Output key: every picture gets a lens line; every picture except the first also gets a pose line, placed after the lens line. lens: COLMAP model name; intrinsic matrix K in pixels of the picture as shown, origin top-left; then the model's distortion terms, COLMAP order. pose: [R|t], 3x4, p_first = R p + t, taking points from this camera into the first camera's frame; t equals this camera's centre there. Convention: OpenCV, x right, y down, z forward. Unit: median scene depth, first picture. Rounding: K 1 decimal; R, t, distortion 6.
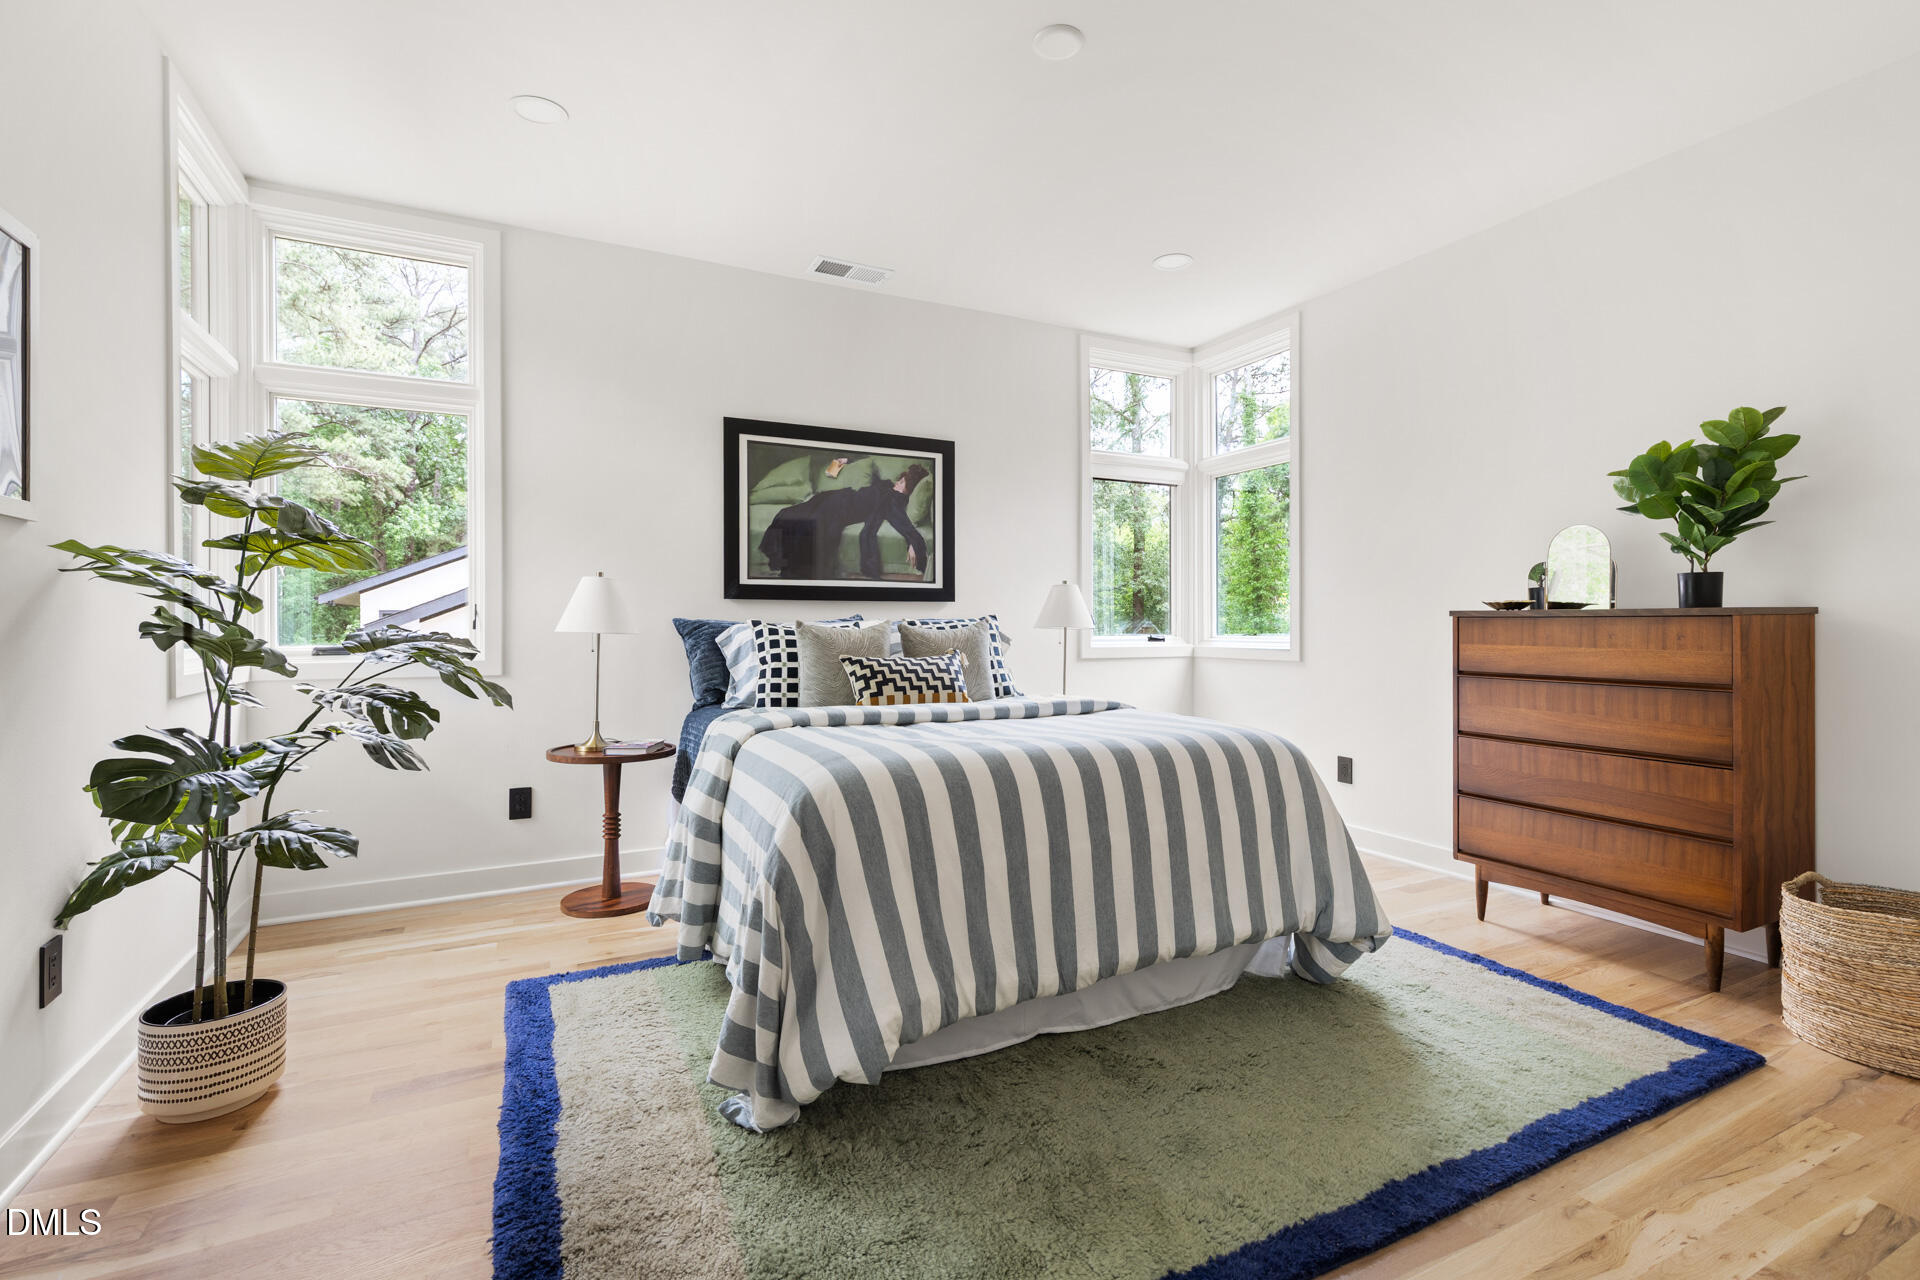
lens RADIAL K [[869.2, 0, 964.4], [0, 869.2, 622.8], [0, 0, 1]] dist [0.008041, -0.000530]
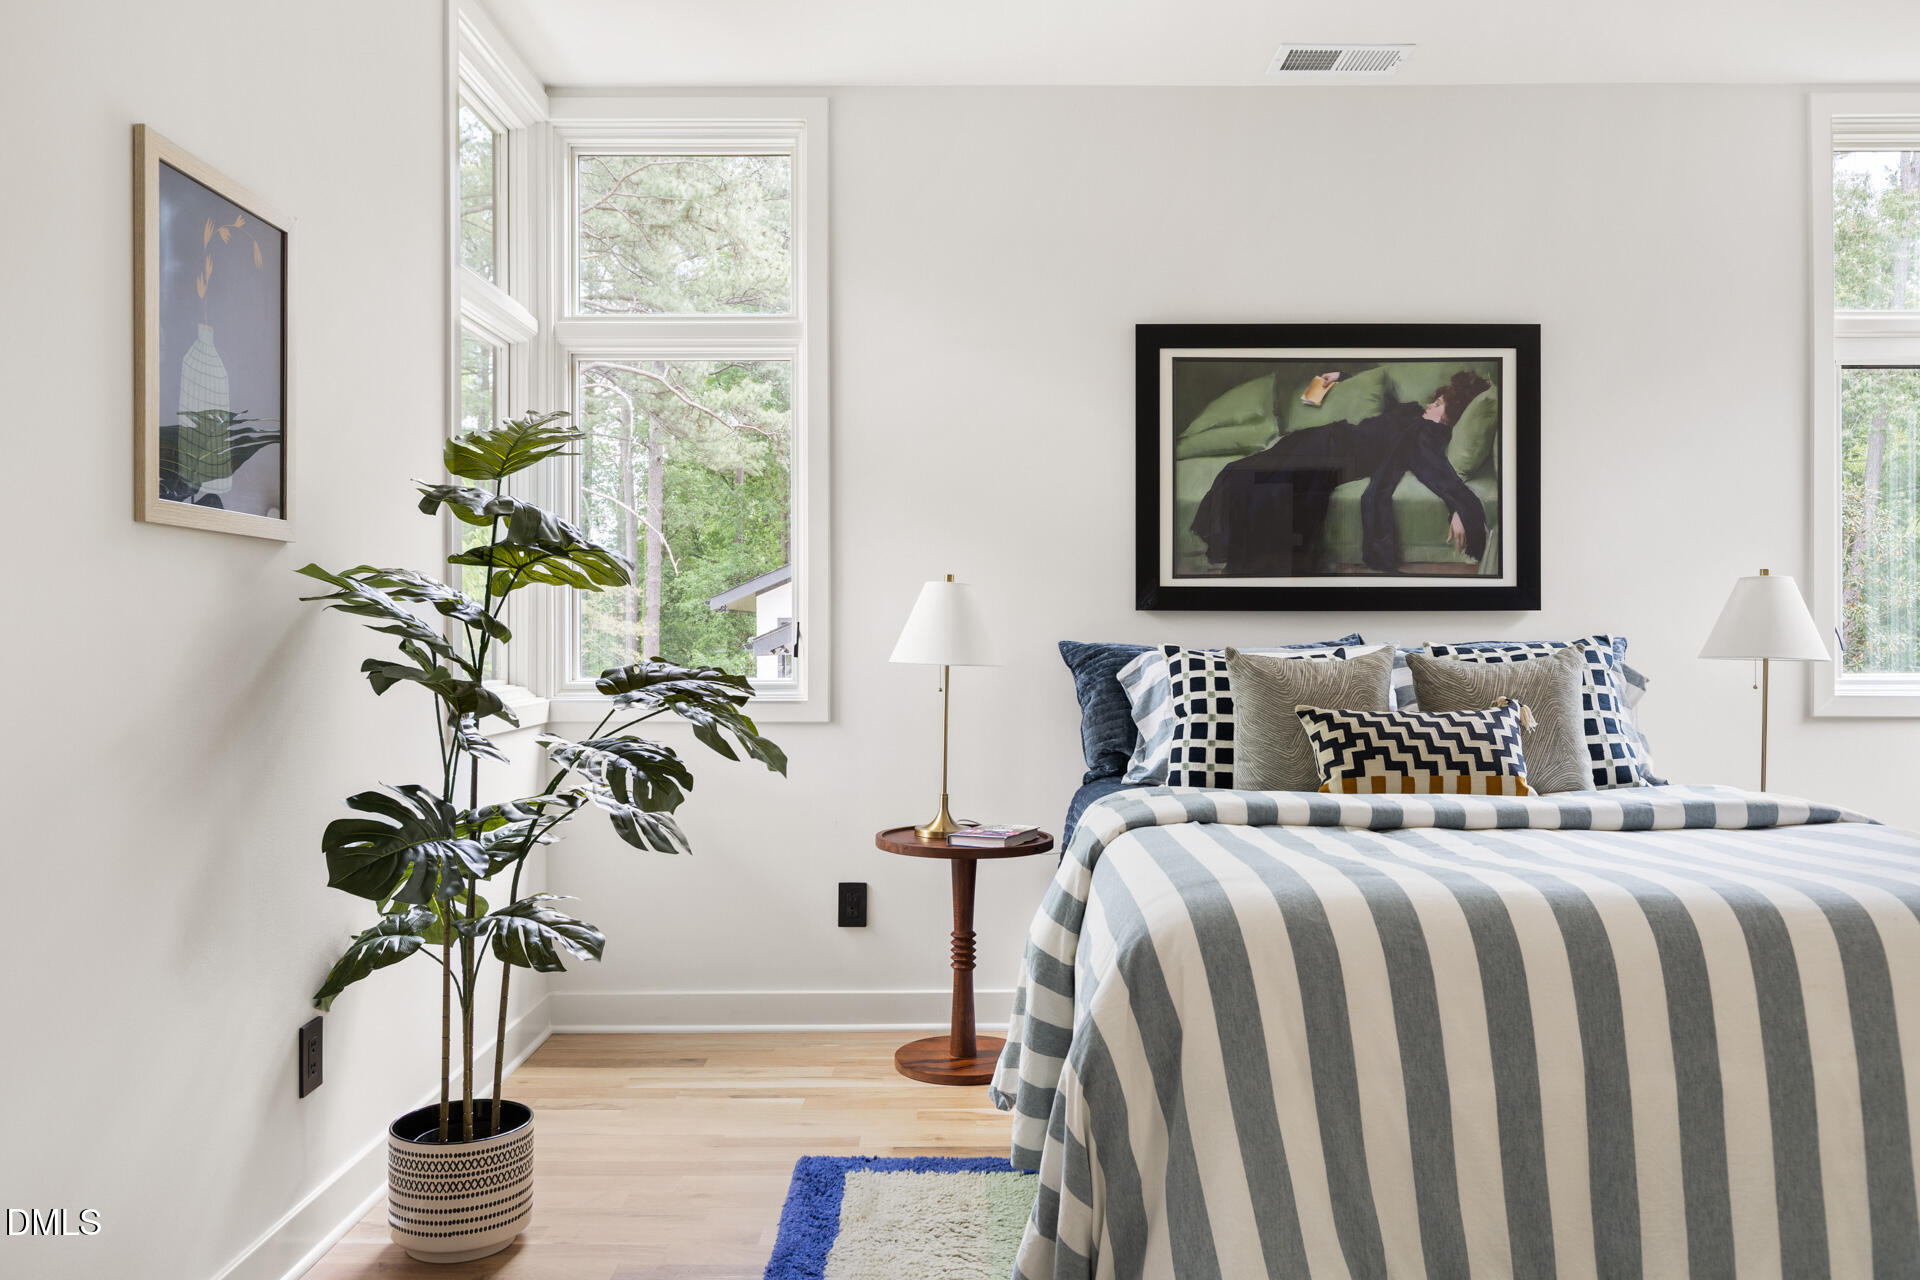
lens RADIAL K [[1427.5, 0, 967.6], [0, 1427.5, 633.2], [0, 0, 1]] dist [0.005749, 0.000875]
pose [[0.892439, -0.000390, -0.451167, 0.099350], [0.000449, 1.000000, 0.000024, -0.012776], [0.451167, -0.000224, 0.892439, 0.014454]]
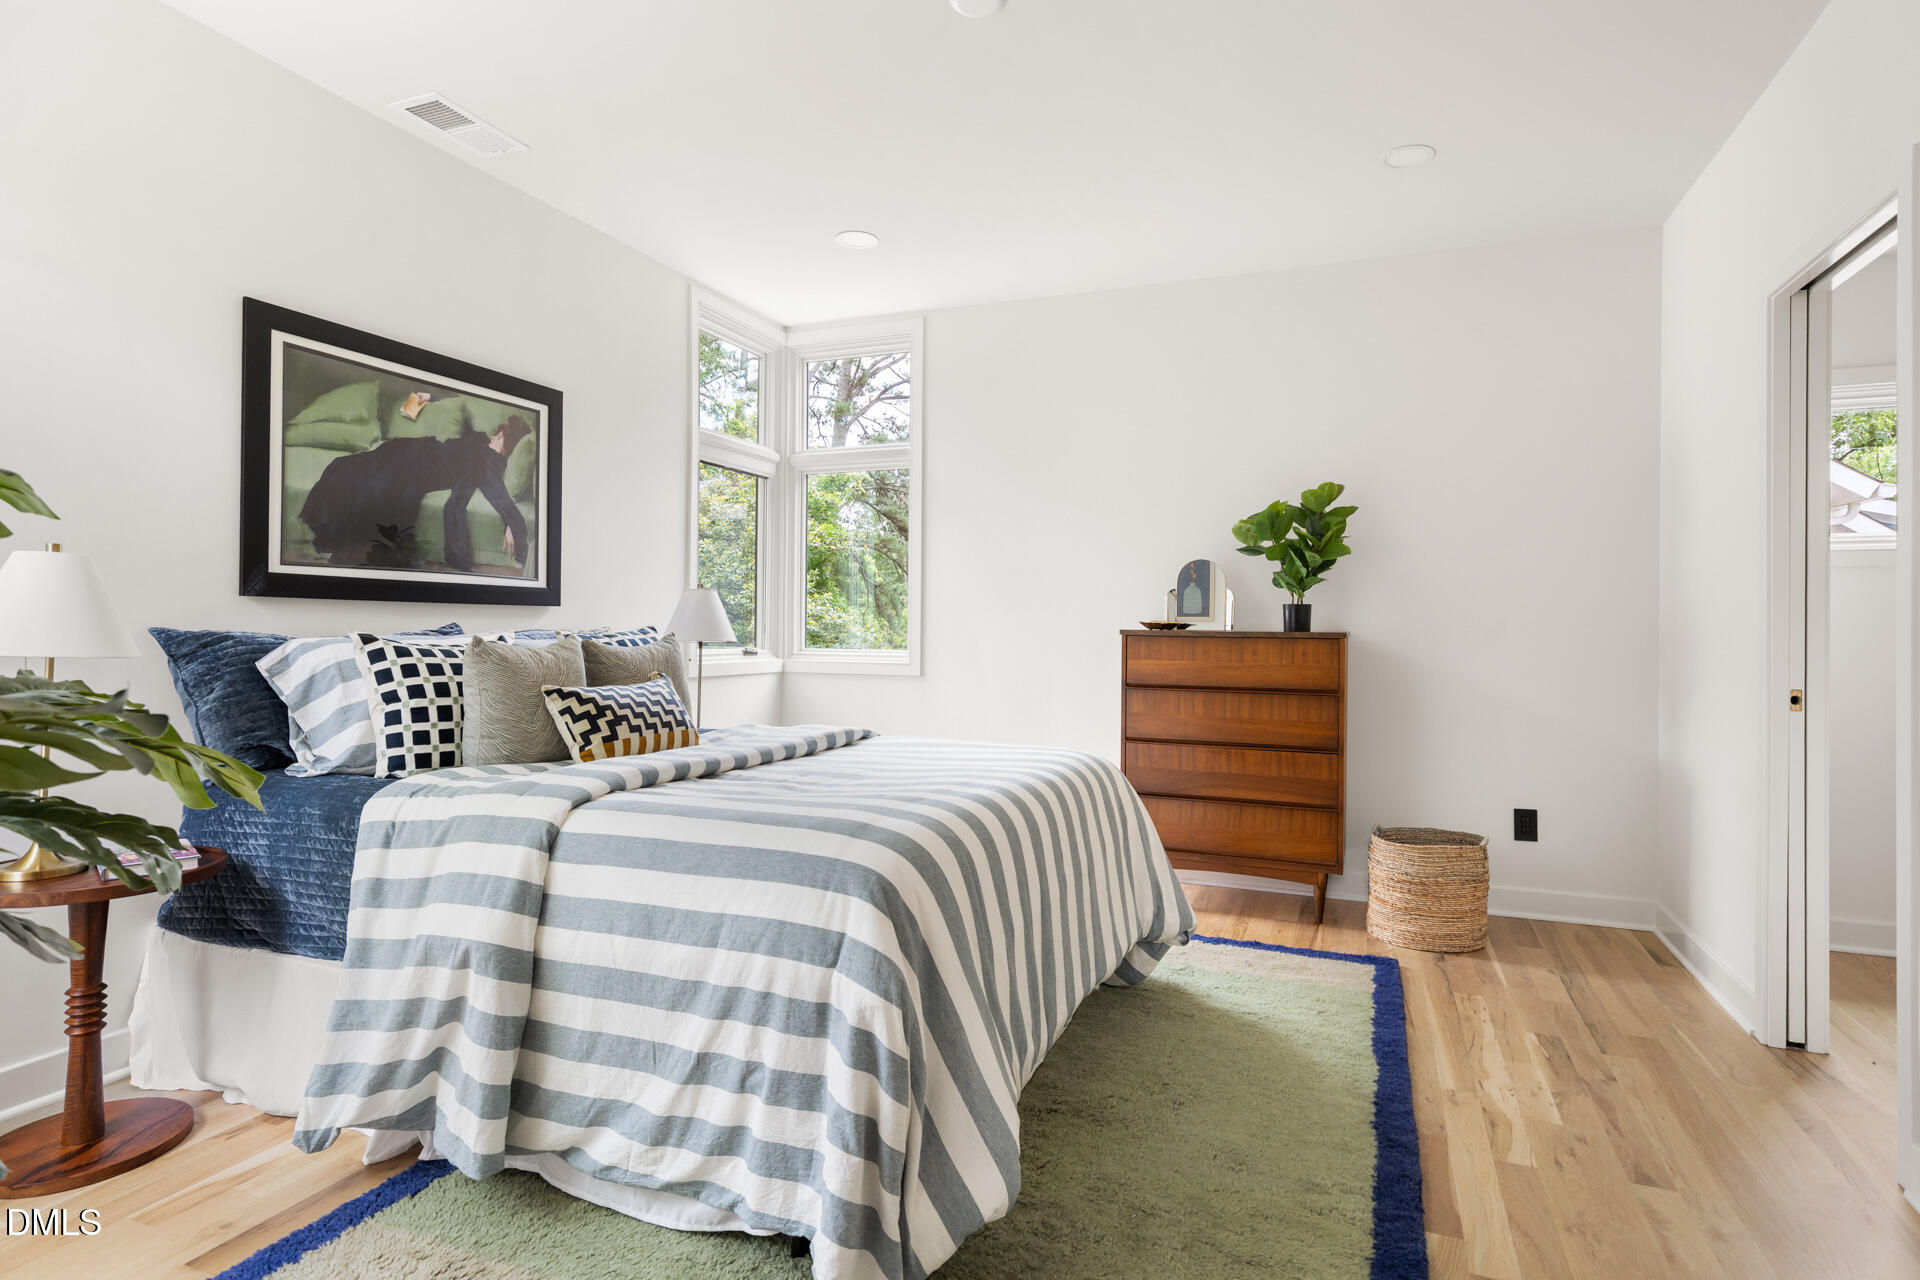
lens RADIAL K [[993.4, 0, 958.4], [0, 993.4, 620.3], [0, 0, 1]] dist [0.000846, -0.000230]
pose [[0.755572, 0.013817, 0.654920, -0.411957], [-0.012377, 0.999900, -0.006816, -0.013975], [-0.654949, -0.002956, 0.755667, 0.173796]]
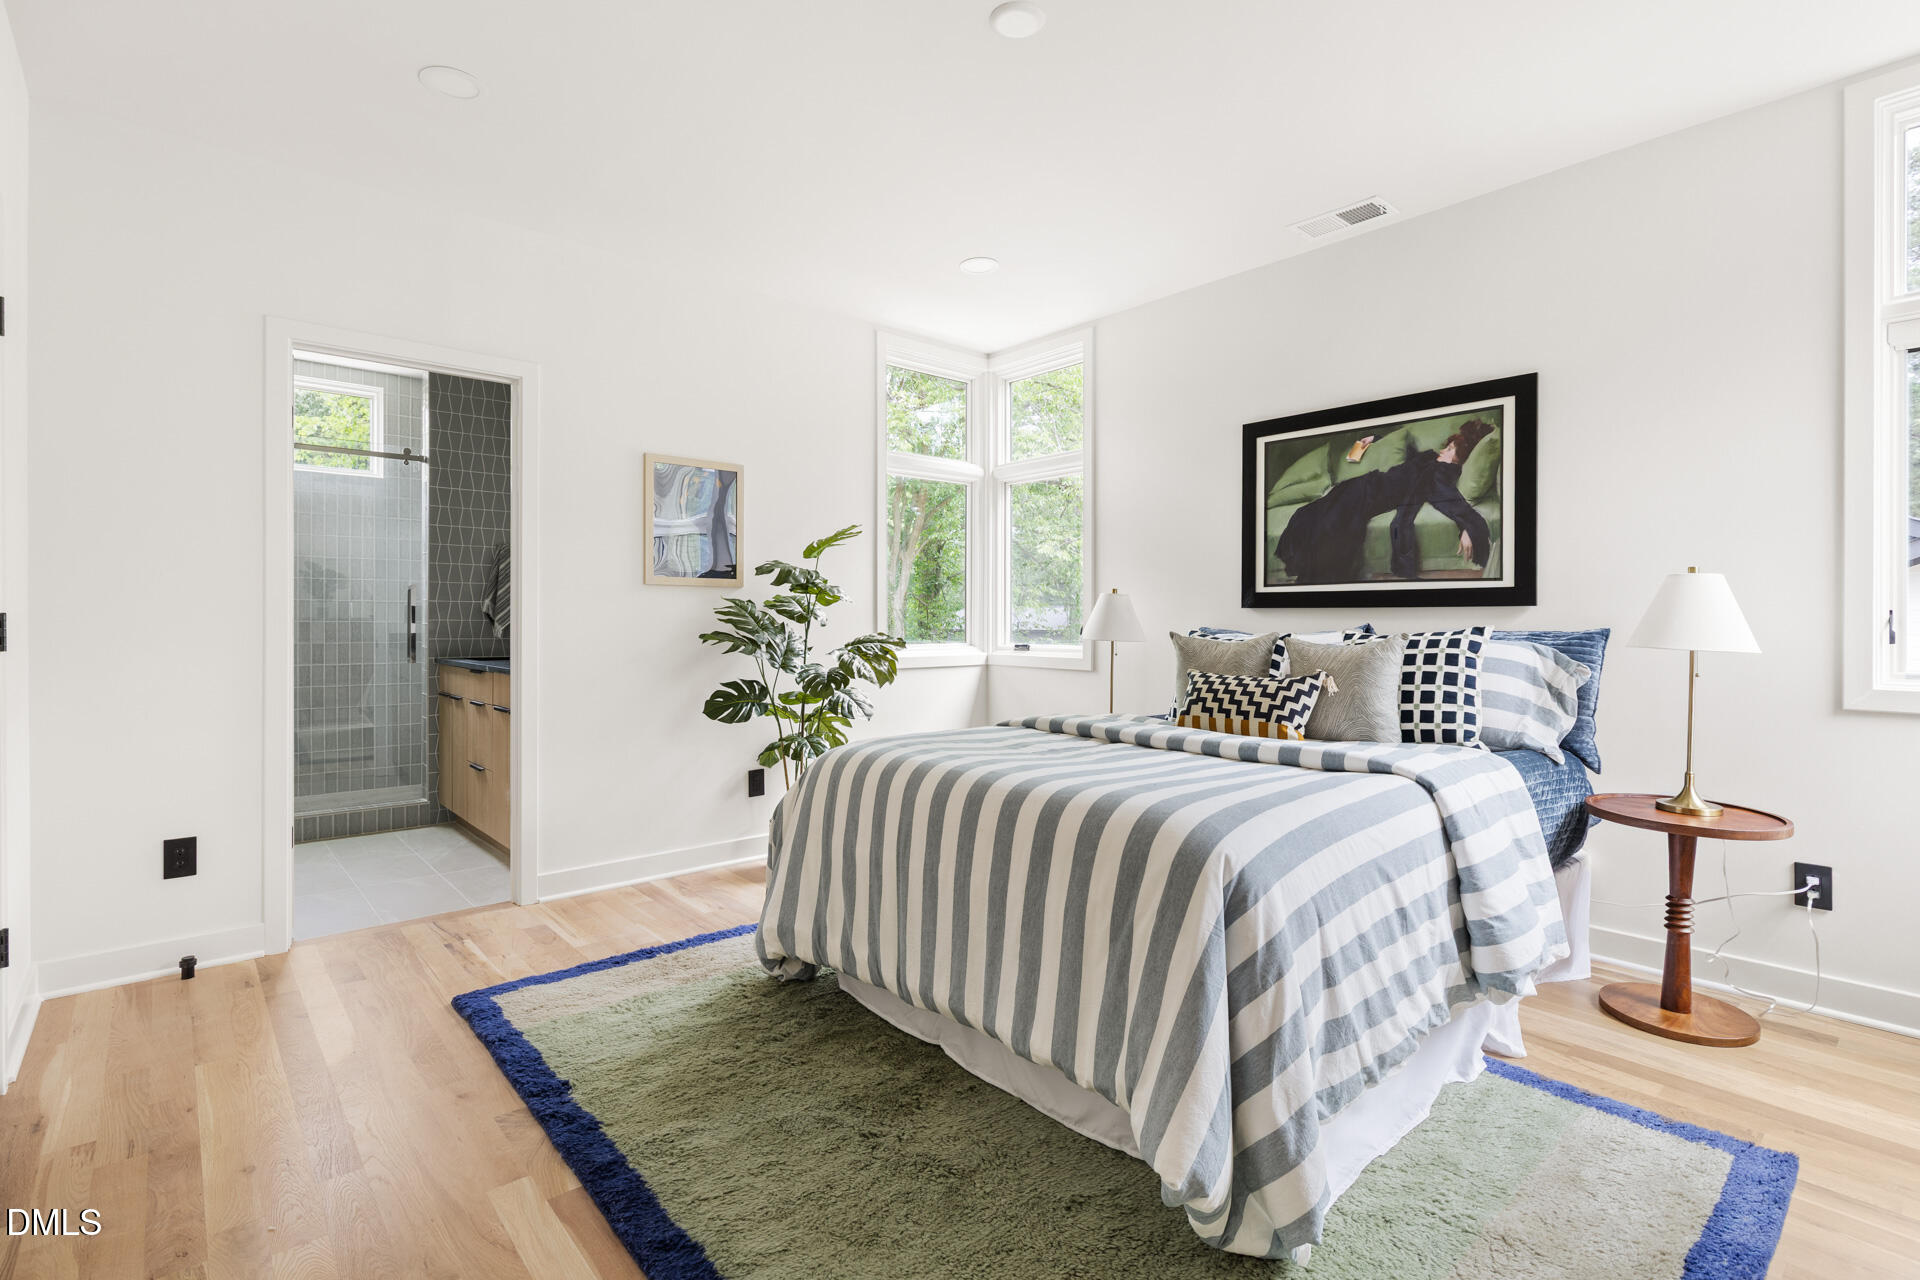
lens RADIAL K [[902.5, 0, 956.6], [0, 902.5, 621.3], [0, 0, 1]] dist [0.001082, 0.000213]
pose [[0.245807, 0.005367, -0.969304, 0.753937], [0.000538, 0.999984, 0.005673, -0.021372], [0.969319, -0.001916, 0.245800, 0.502564]]
